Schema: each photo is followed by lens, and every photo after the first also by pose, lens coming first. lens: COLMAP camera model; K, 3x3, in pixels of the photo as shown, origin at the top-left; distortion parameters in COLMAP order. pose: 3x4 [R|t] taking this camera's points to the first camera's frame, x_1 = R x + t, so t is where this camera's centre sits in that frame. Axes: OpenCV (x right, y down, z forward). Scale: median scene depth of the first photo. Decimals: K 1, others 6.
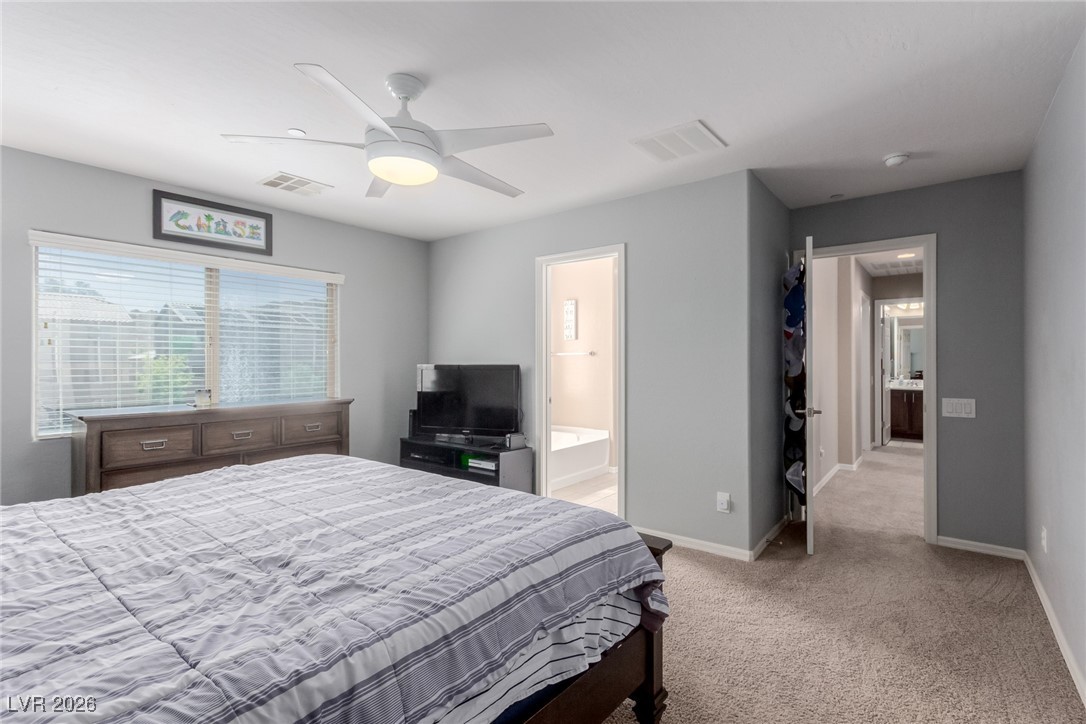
lens RADIAL K [[510.0, 0, 550.9], [0, 510.0, 358.1], [0, 0, 1]] dist [0.000099, -0.000174]
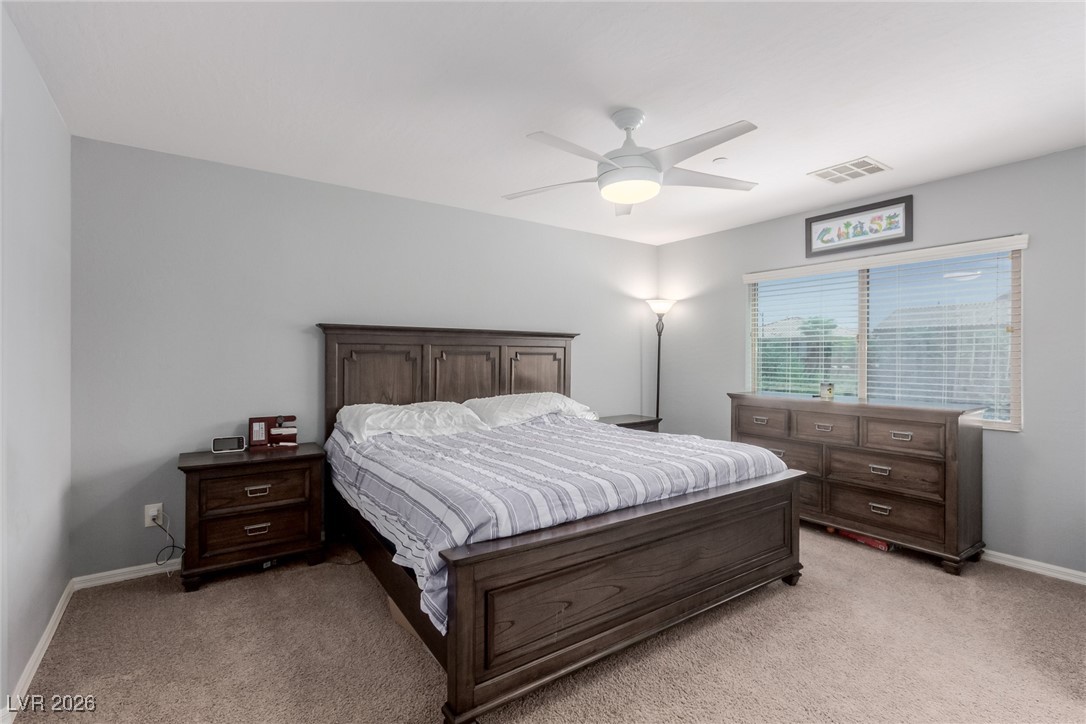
lens RADIAL K [[510.0, 0, 550.6], [0, 510.0, 359.4], [0, 0, 1]] dist [0.000099, -0.000174]
pose [[-0.299709, 0.003535, -0.954024, 0.545406], [-0.000570, 0.999992, 0.003884, 0.005084], [0.954031, 0.001708, -0.299705, 0.725124]]
